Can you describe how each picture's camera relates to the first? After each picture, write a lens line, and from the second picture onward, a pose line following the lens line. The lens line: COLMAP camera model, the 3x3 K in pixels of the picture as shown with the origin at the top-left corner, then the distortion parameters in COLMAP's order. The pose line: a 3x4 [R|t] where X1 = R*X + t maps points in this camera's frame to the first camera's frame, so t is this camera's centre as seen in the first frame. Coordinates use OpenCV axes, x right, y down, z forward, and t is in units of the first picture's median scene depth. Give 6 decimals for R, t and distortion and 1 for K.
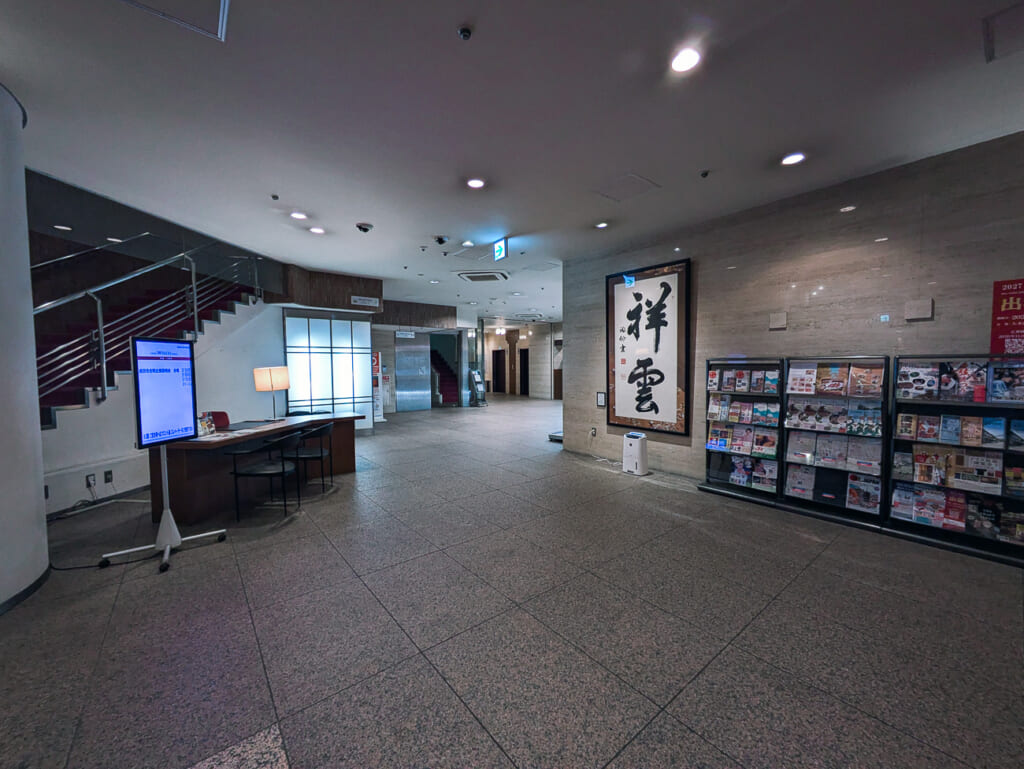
lens RADIAL K [[404.7, 0, 512.0], [0, 404.7, 384.5], [0, 0, 1]] dist [0.000495, 0.002327]
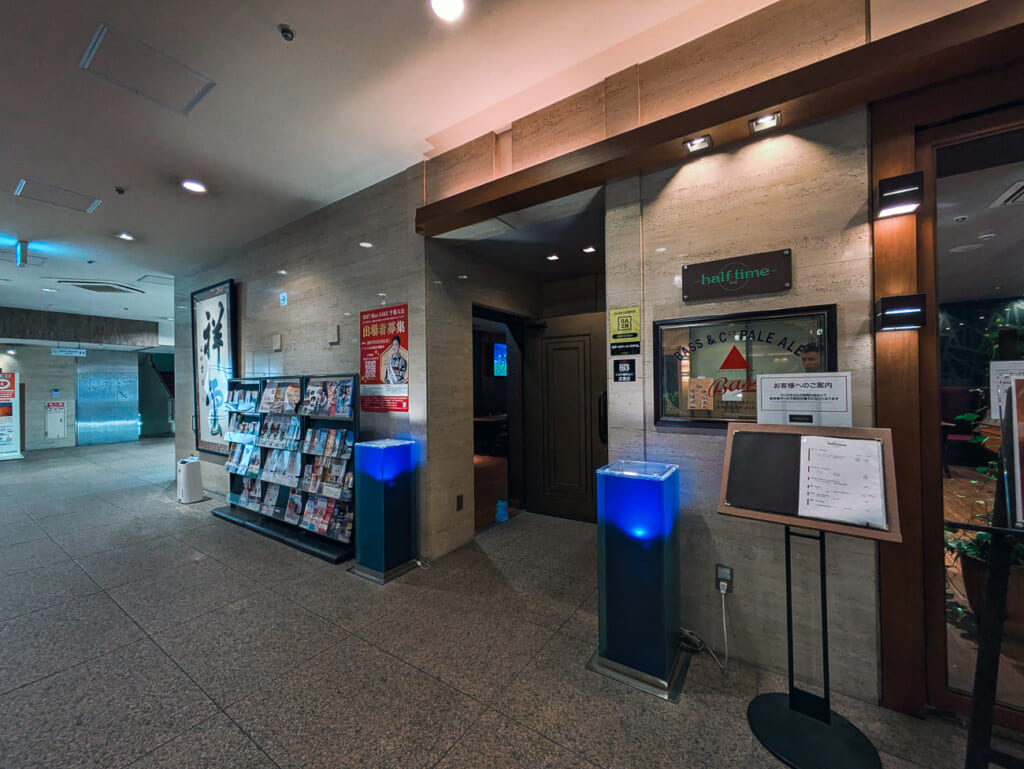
lens RADIAL K [[404.7, 0, 512.0], [0, 404.7, 384.5], [0, 0, 1]] dist [0.000495, 0.002327]
pose [[0.955716, -0.002350, 0.294280, 0.507456], [0.019803, 0.998215, -0.056341, 0.011185], [-0.293623, 0.059674, 0.954057, -0.087973]]
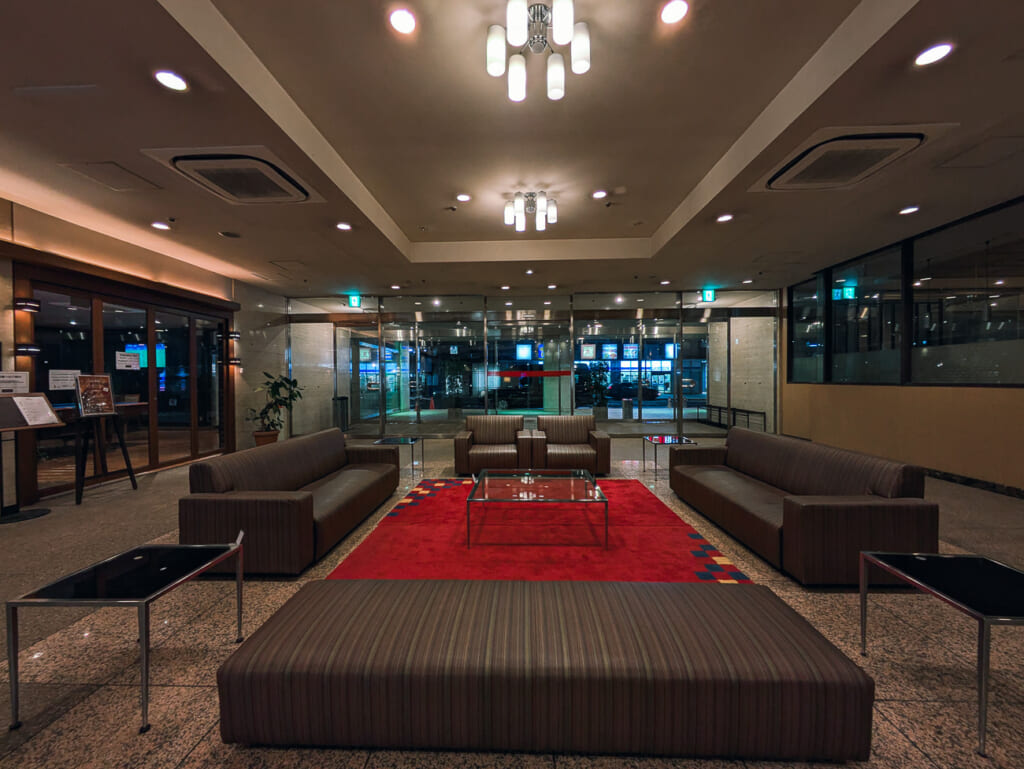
lens RADIAL K [[404.7, 0, 512.0], [0, 404.7, 384.5], [0, 0, 1]] dist [0.000495, 0.002327]
pose [[-0.757383, 0.006448, 0.652939, -0.080796], [0.045229, 0.998068, 0.042607, 0.018992], [-0.651403, 0.061802, -0.756211, 0.043051]]
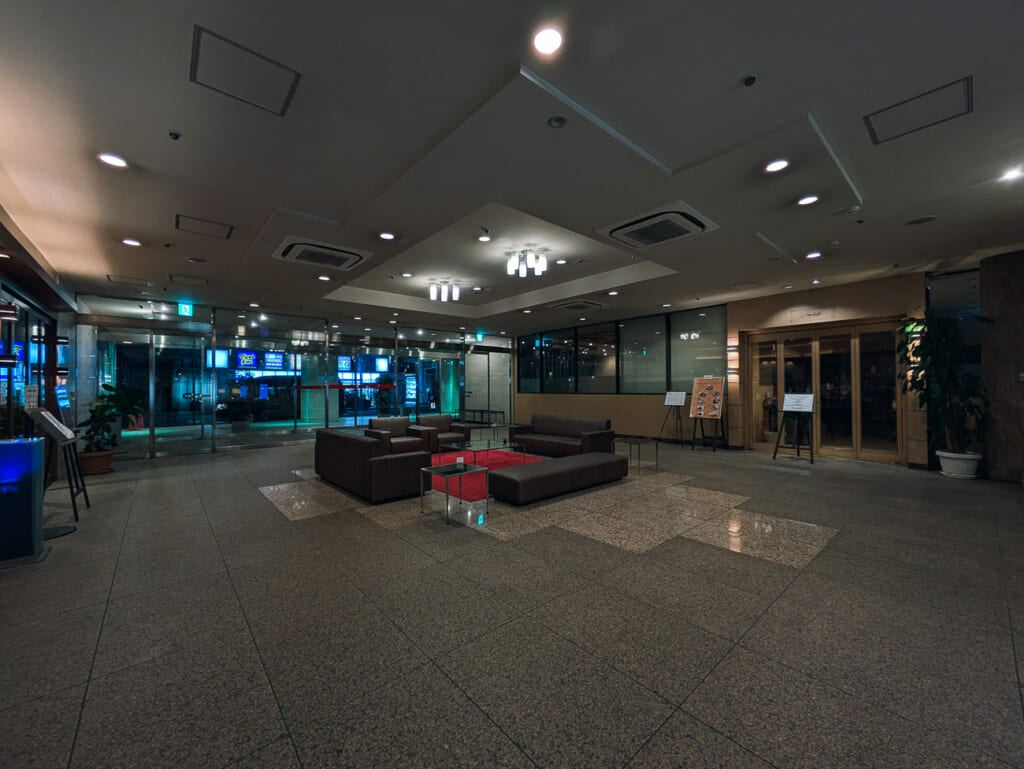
lens RADIAL K [[404.7, 0, 512.0], [0, 404.7, 384.5], [0, 0, 1]] dist [0.000495, 0.002327]
pose [[-0.999132, 0.014631, -0.038990, 0.162665], [0.013128, 0.999171, 0.038526, -0.015863], [0.039521, 0.037980, -0.998497, 0.570169]]
